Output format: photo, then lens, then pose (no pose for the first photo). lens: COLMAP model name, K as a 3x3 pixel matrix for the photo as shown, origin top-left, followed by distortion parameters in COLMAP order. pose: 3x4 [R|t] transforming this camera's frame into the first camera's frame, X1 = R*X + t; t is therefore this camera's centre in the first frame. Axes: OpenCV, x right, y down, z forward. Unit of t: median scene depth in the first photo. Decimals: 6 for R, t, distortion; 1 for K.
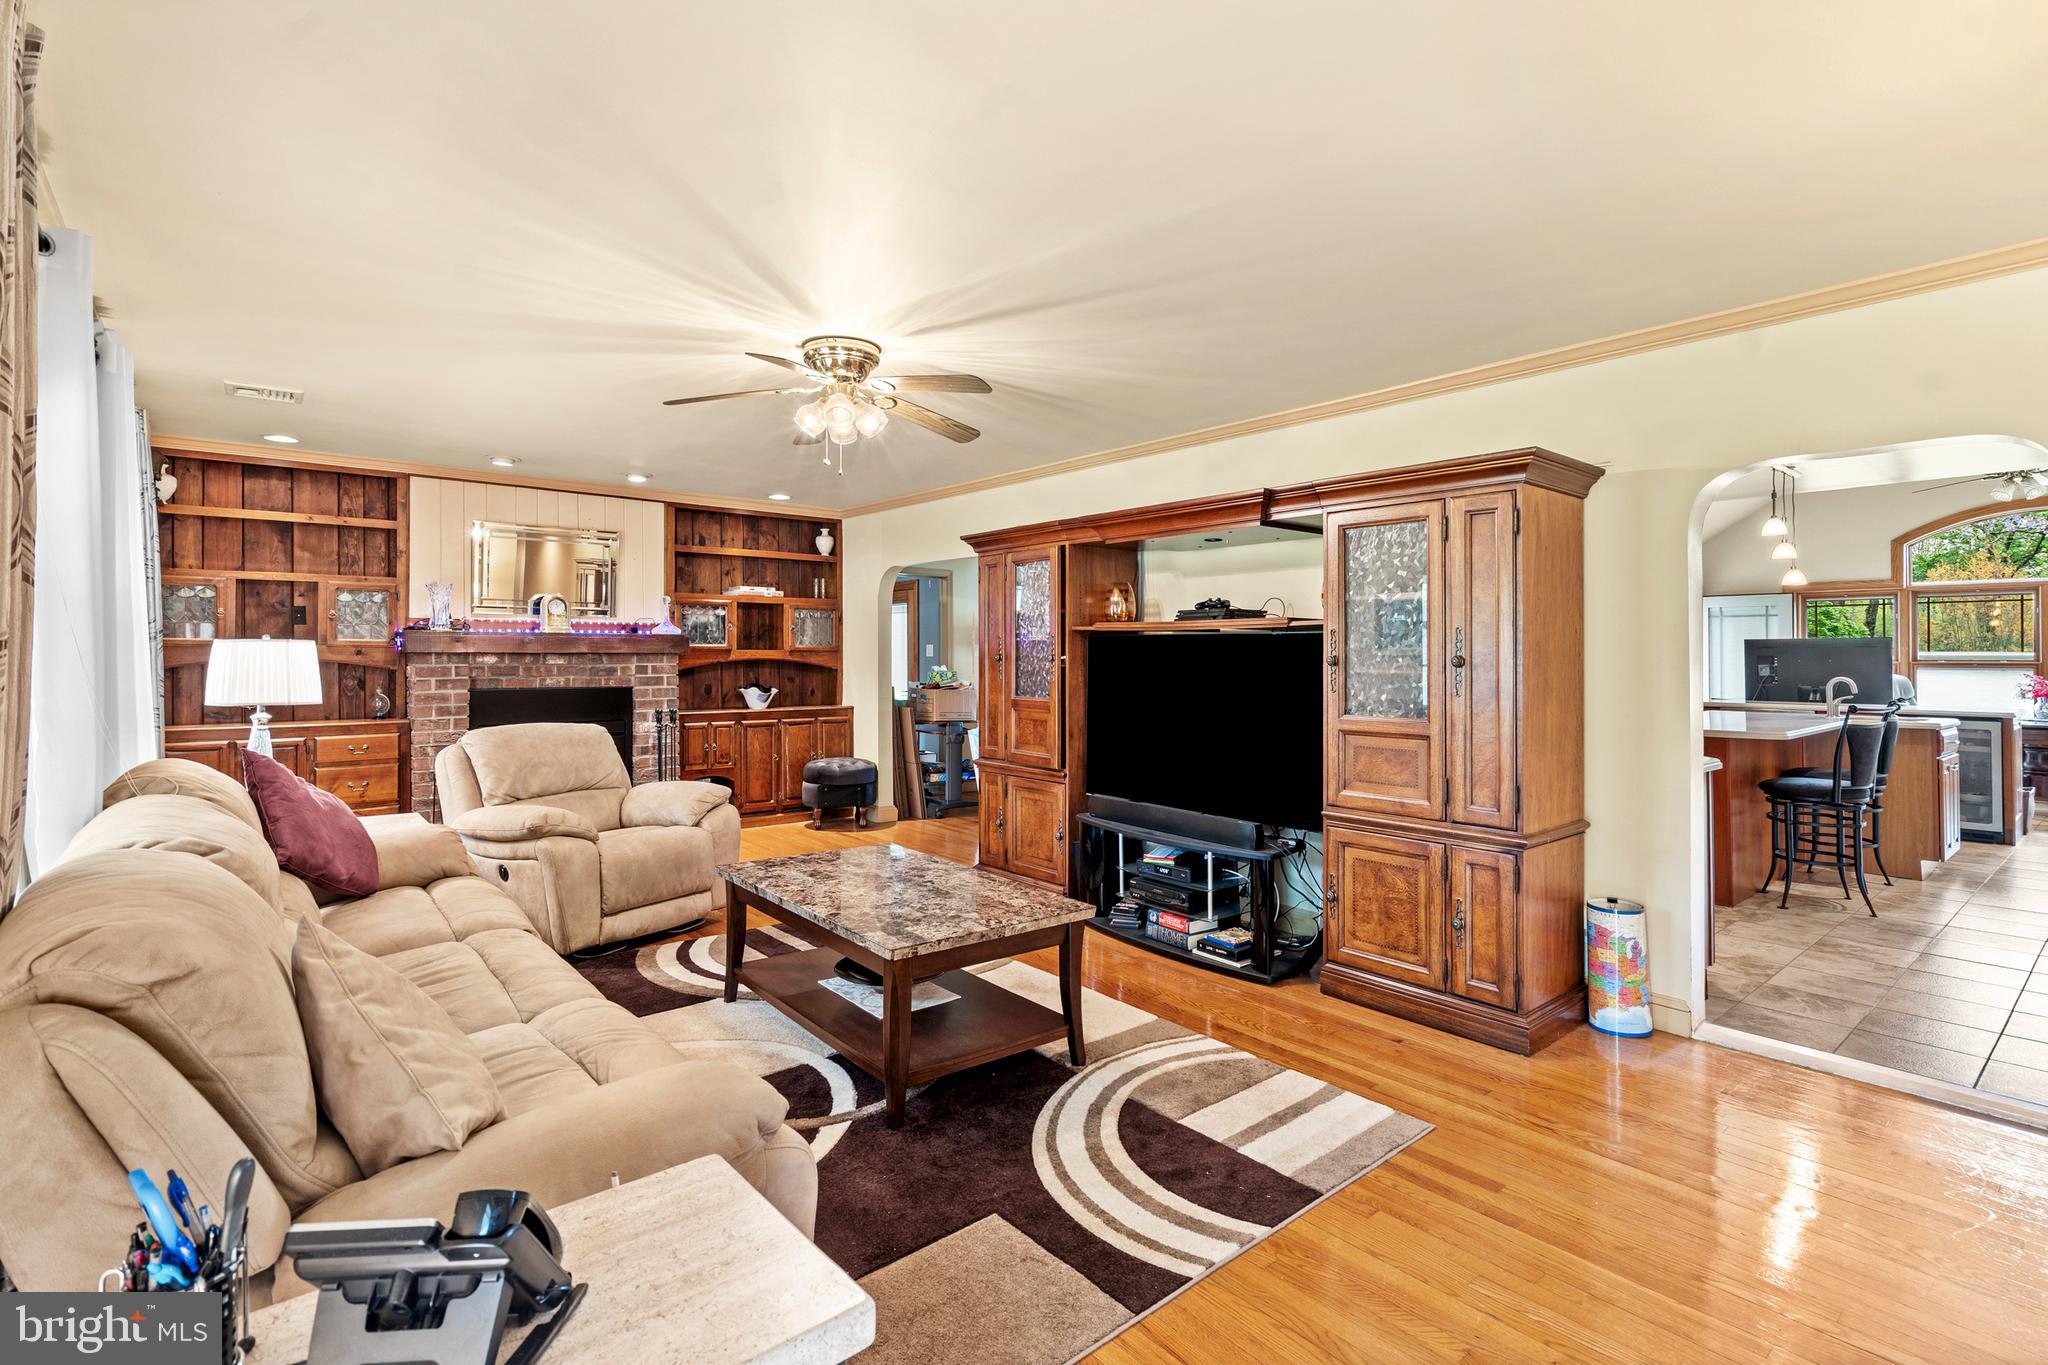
lens RADIAL K [[941.1, 0, 1025.2], [0, 941.1, 641.0], [0, 0, 1]] dist [-0.008199, 0.002764]
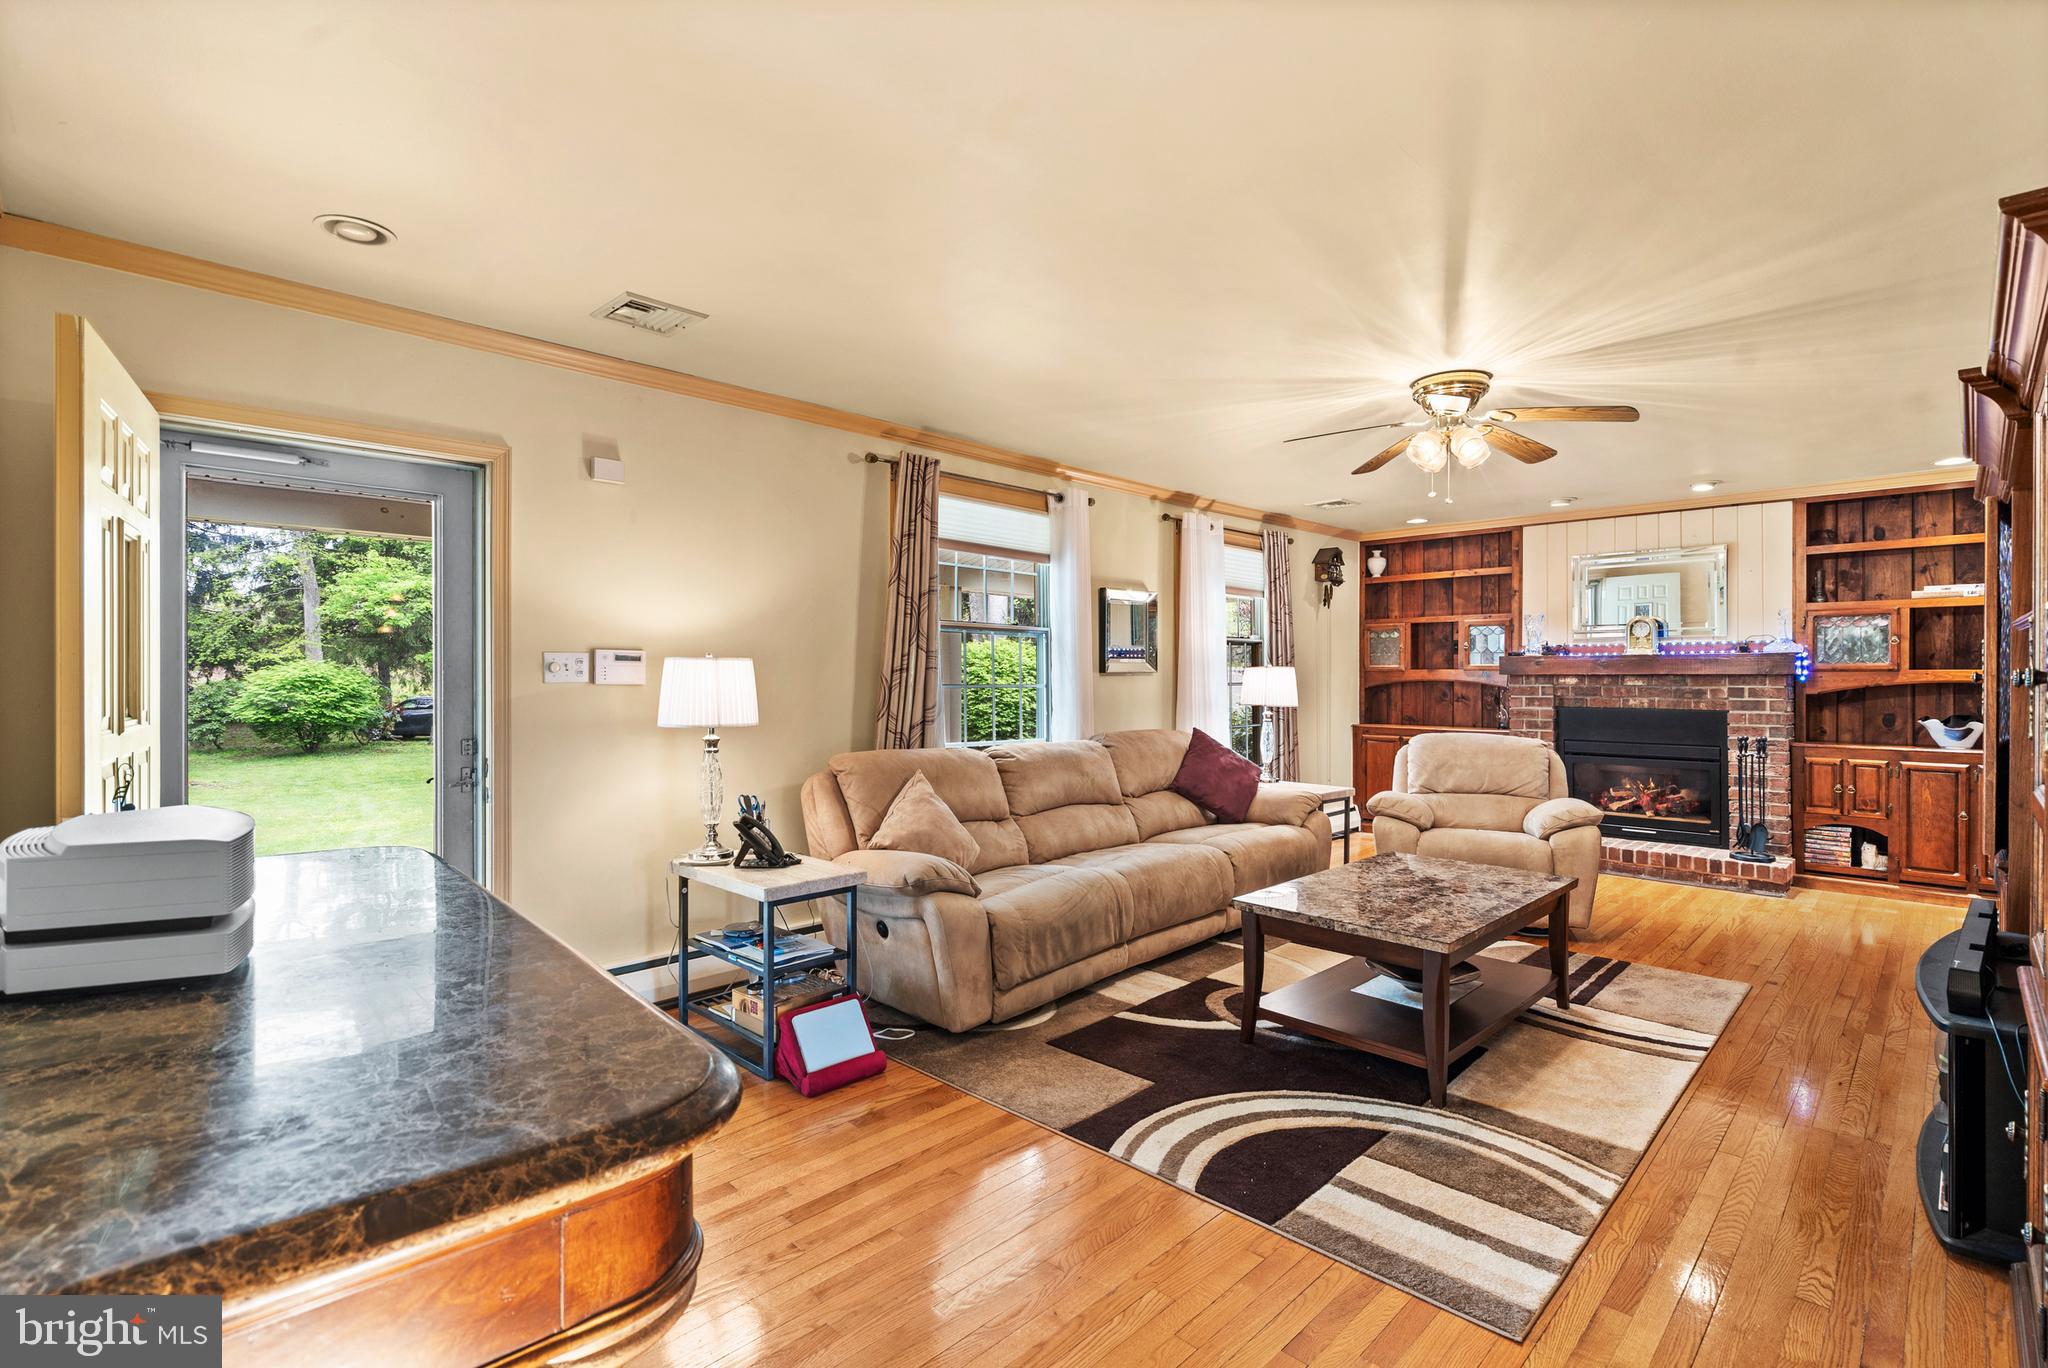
lens RADIAL K [[941.1, 0, 1031.0], [0, 941.1, 680.6], [0, 0, 1]] dist [-0.008199, 0.002764]
pose [[0.111059, 0.001717, -0.993812, 0.475577], [0.013611, 0.999902, 0.003249, 0.007432], [0.993721, -0.013887, 0.111024, 0.247896]]
